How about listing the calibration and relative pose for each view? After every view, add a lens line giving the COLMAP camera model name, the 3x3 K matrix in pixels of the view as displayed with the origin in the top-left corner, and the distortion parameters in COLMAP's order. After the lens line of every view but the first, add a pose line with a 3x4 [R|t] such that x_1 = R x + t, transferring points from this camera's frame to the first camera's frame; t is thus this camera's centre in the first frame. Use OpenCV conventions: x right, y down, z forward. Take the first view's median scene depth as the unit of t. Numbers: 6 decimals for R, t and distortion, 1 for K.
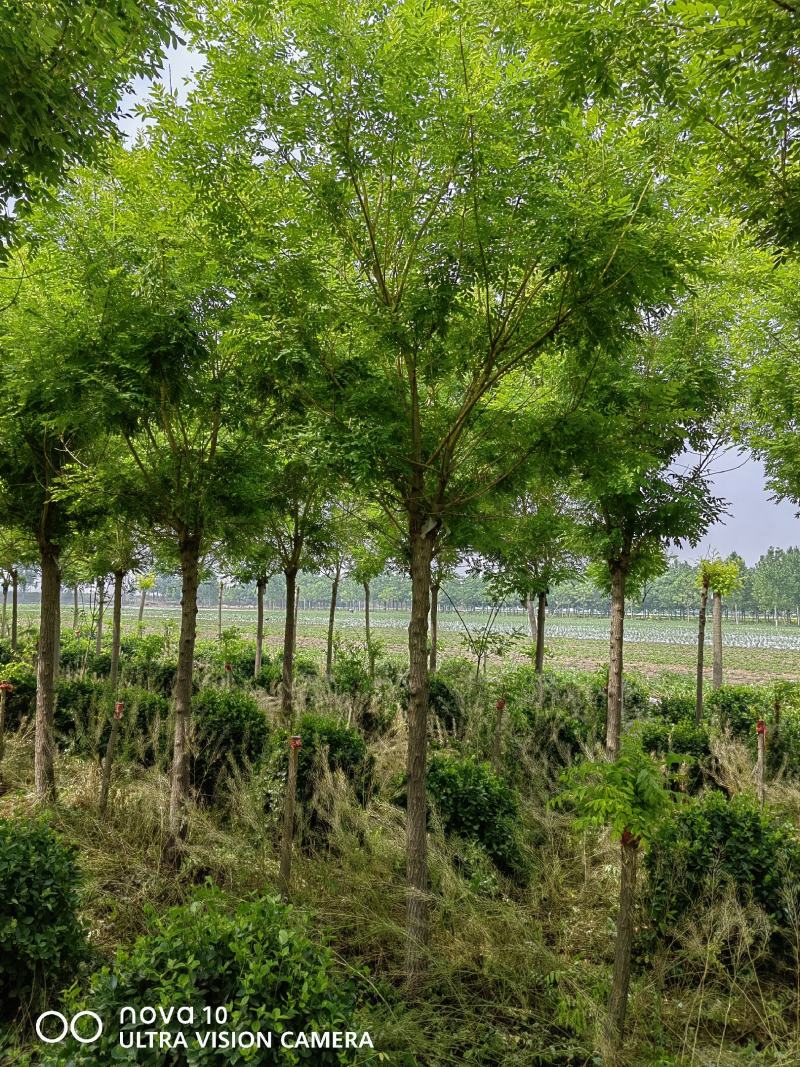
lens RADIAL K [[849.5, 0, 405.5], [0, 849.5, 530.8], [0, 0, 1]] dist [0.073216, -0.094133]
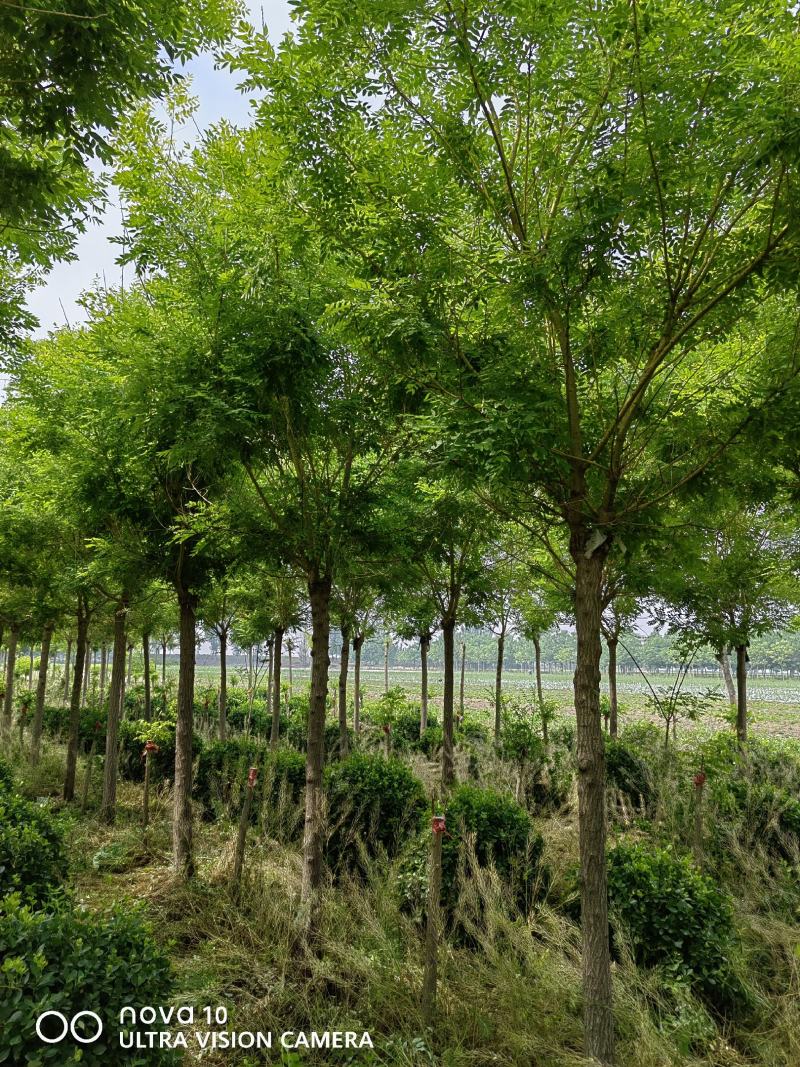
lens RADIAL K [[849.5, 0, 405.5], [0, 849.5, 530.8], [0, 0, 1]] dist [0.073216, -0.094133]
pose [[0.979521, -0.037269, -0.197862, 0.006470], [0.023144, 0.997047, -0.073230, 0.018698], [0.200007, 0.067151, 0.977491, 0.116672]]
